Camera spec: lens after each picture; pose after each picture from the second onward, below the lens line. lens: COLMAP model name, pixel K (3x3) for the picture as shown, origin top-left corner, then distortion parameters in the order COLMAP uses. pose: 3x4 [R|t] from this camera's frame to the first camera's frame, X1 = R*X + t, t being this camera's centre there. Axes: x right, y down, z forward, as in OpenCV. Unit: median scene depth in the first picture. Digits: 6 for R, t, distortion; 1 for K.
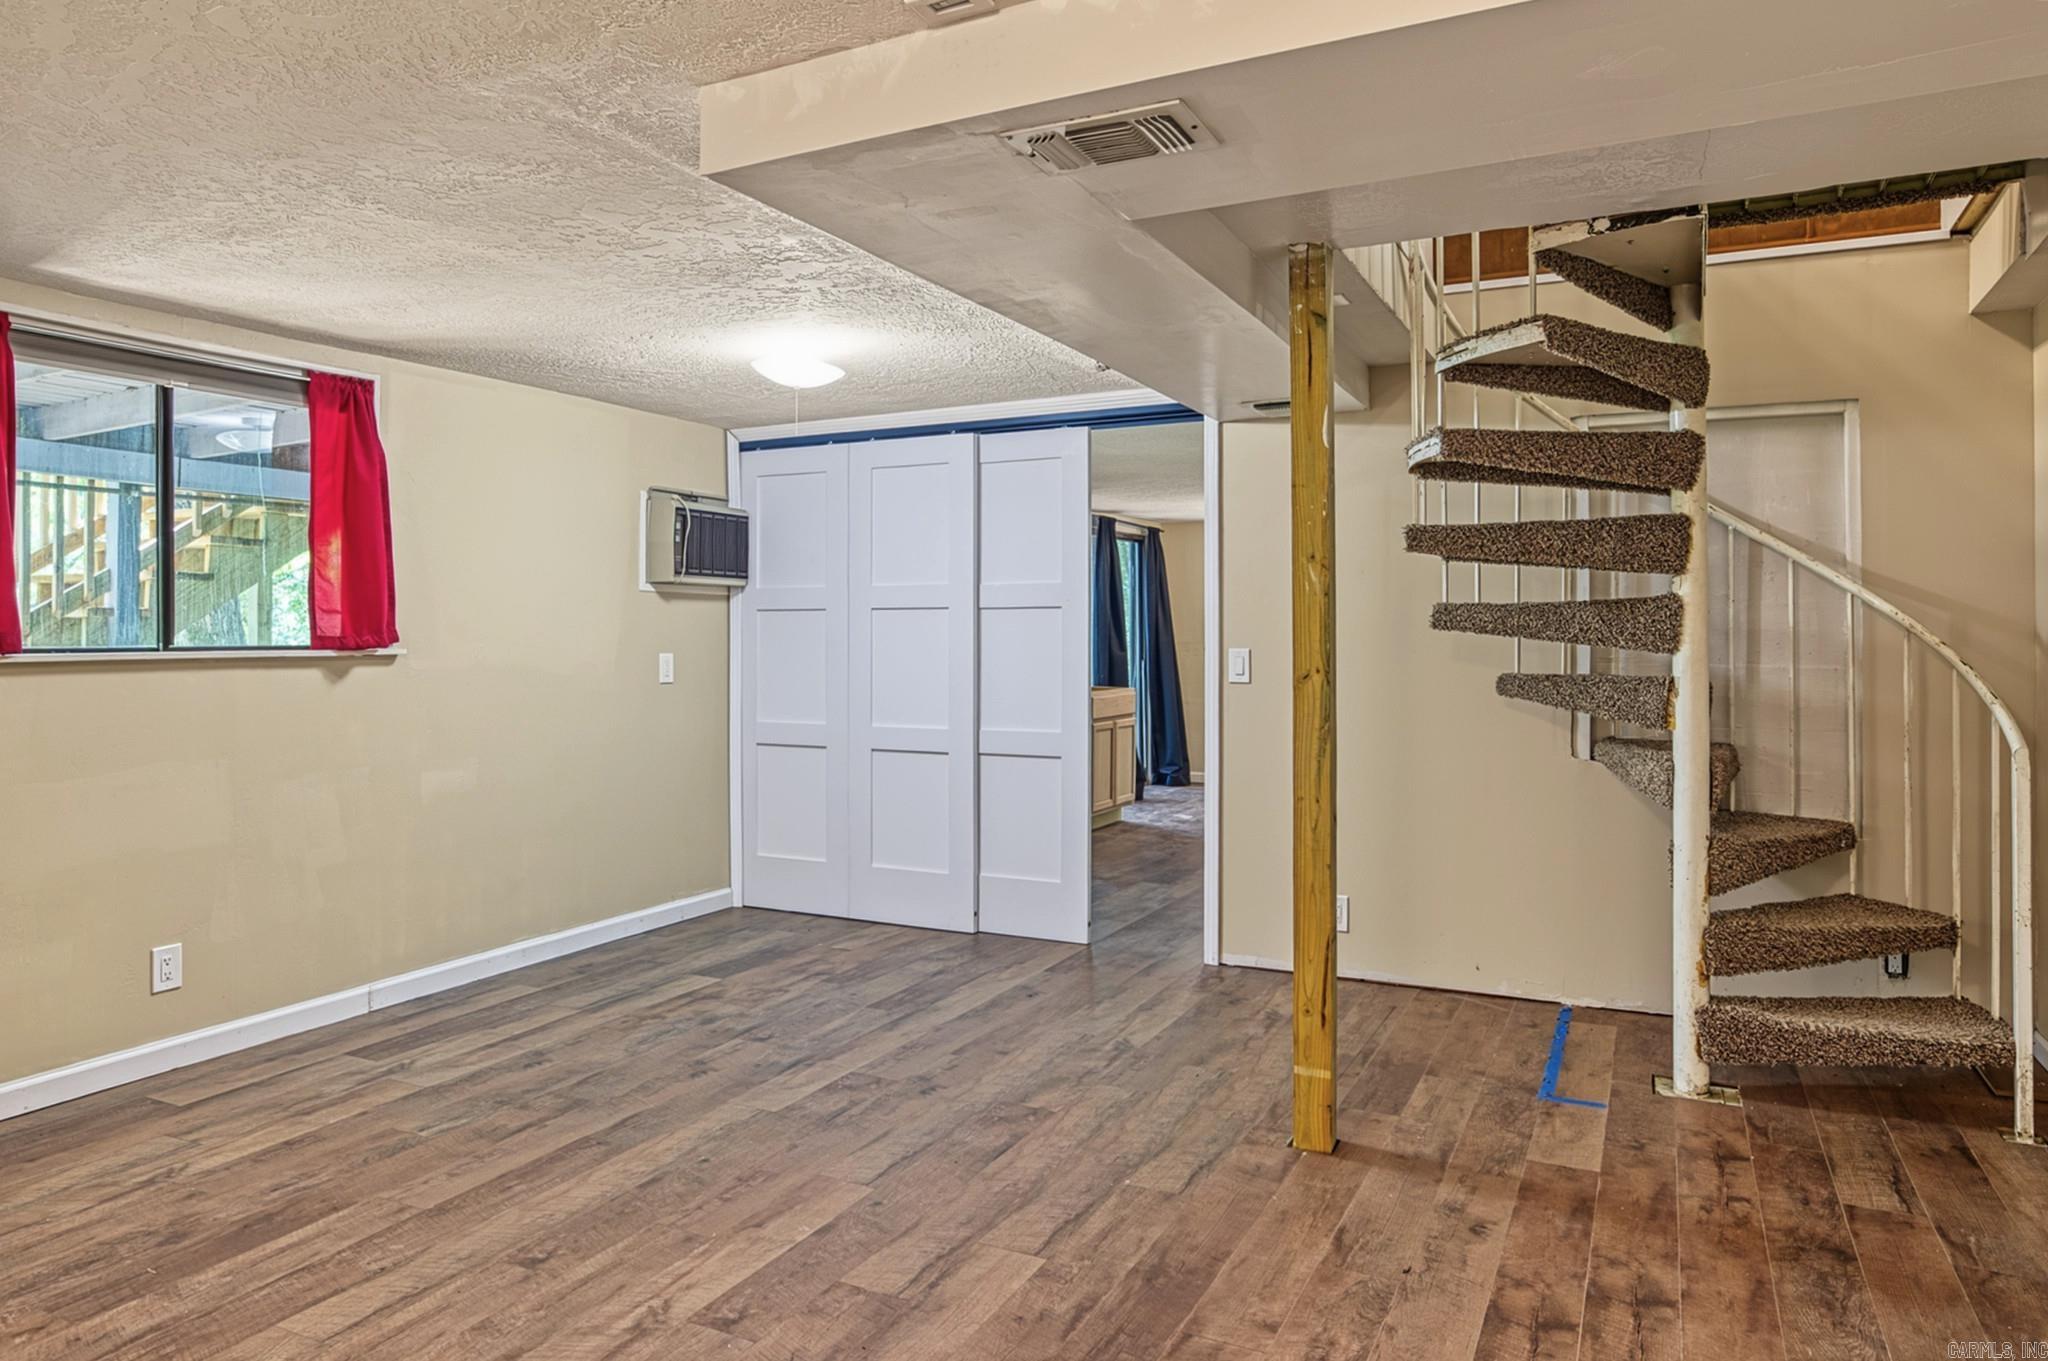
lens RADIAL K [[1274.2, 0, 1023.1], [0, 1274.2, 626.9], [0, 0, 1]] dist [-0.033523, 0.023670]
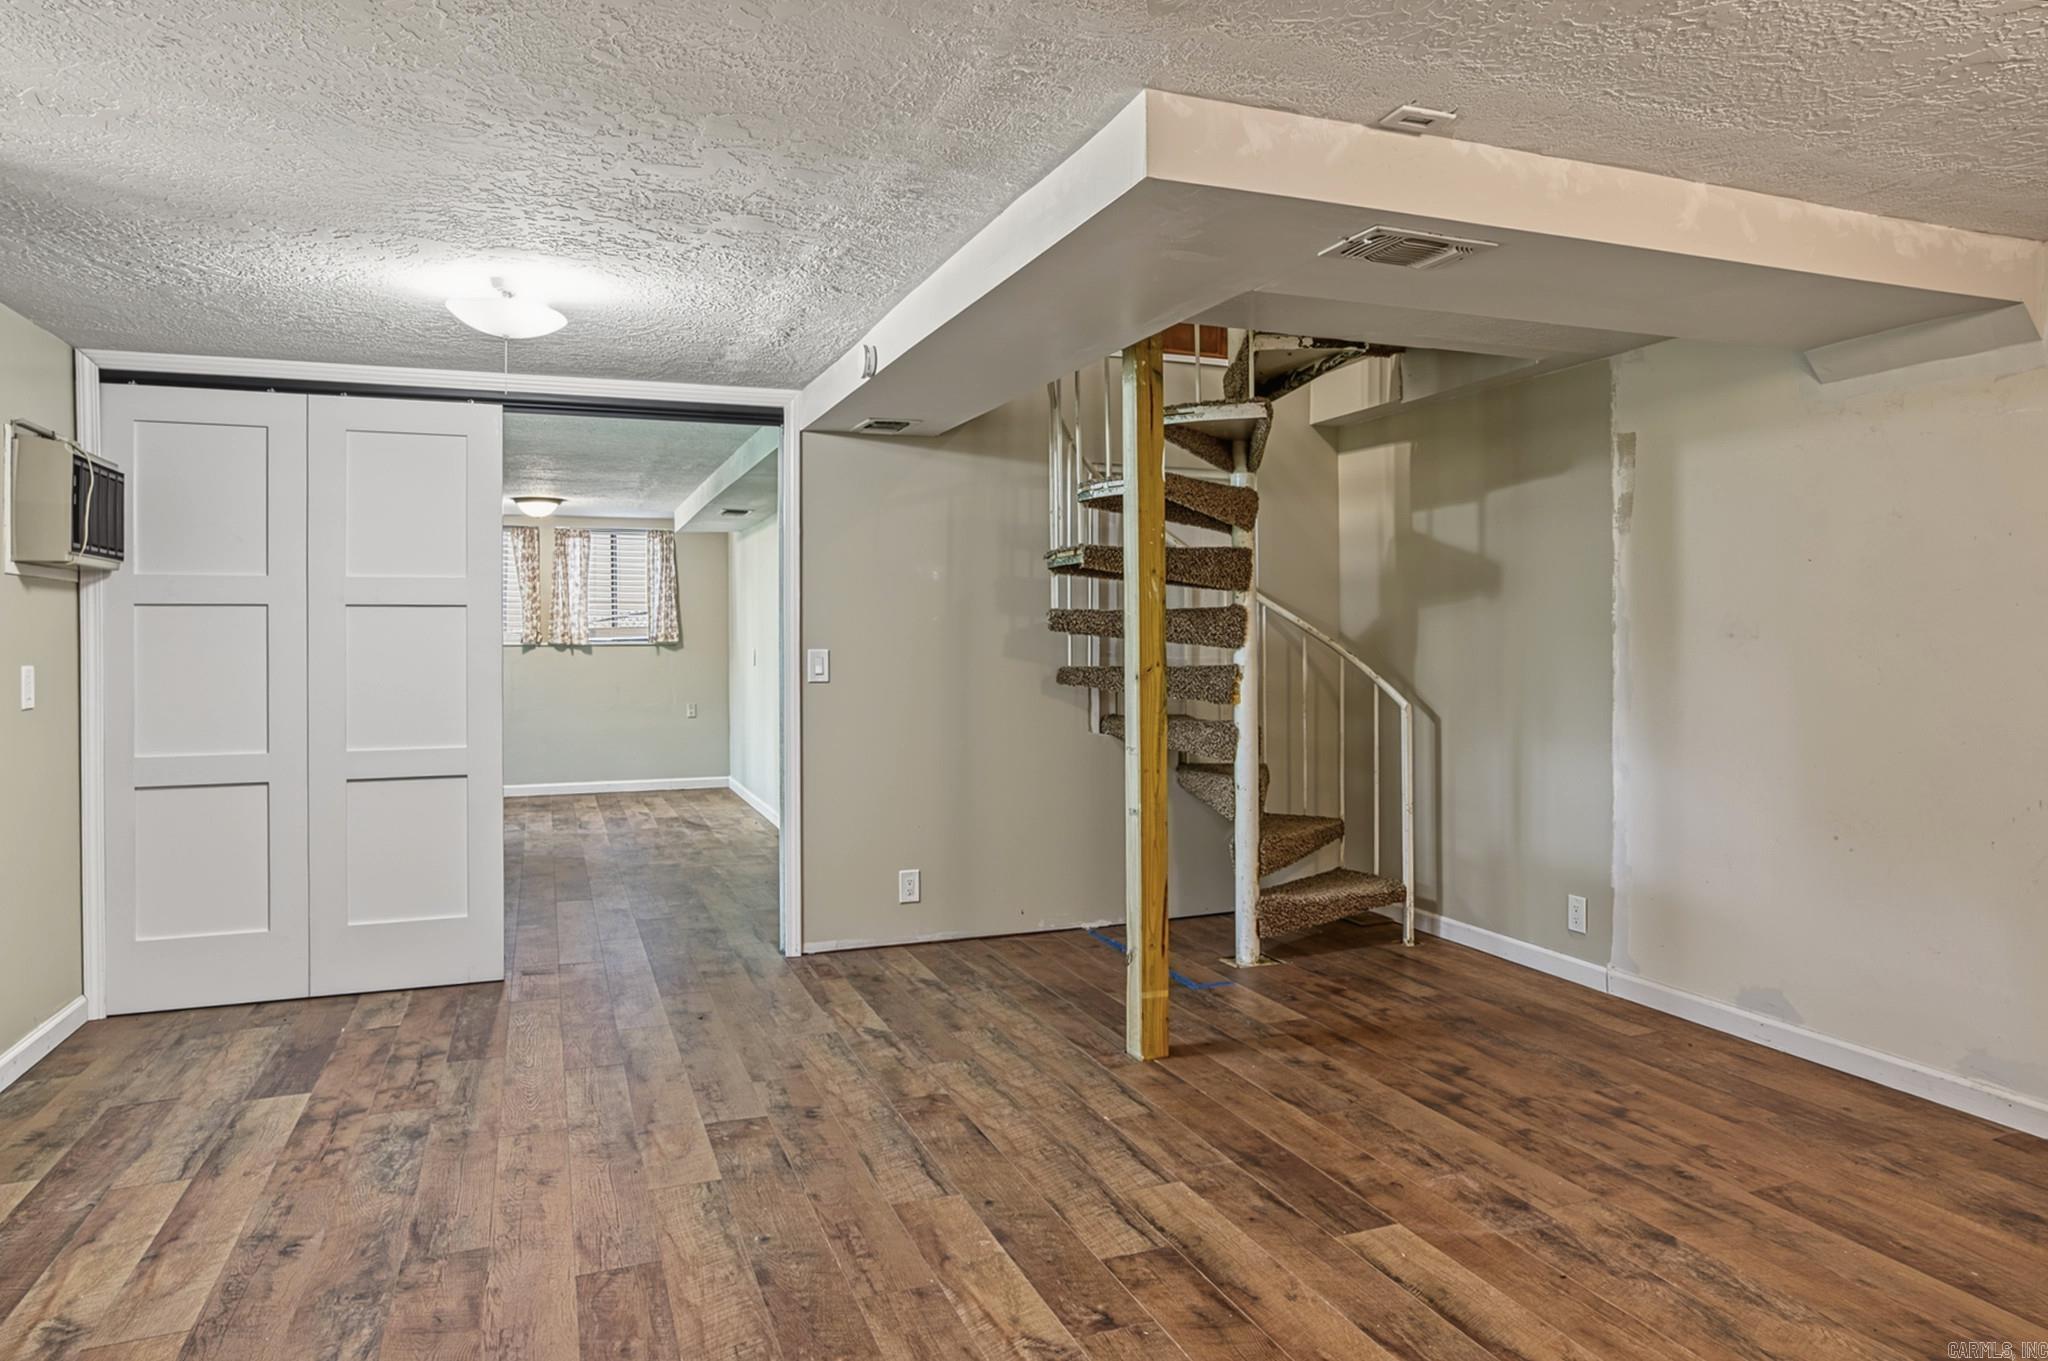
lens RADIAL K [[1247.1, 0, 1029.3], [0, 1247.1, 635.6], [0, 0, 1]] dist [-0.033795, 0.024328]
pose [[0.676902, -0.001495, 0.736071, -0.651900], [-0.001405, 0.999993, 0.003323, 0.002686], [-0.736071, -0.003284, 0.676896, 0.251159]]
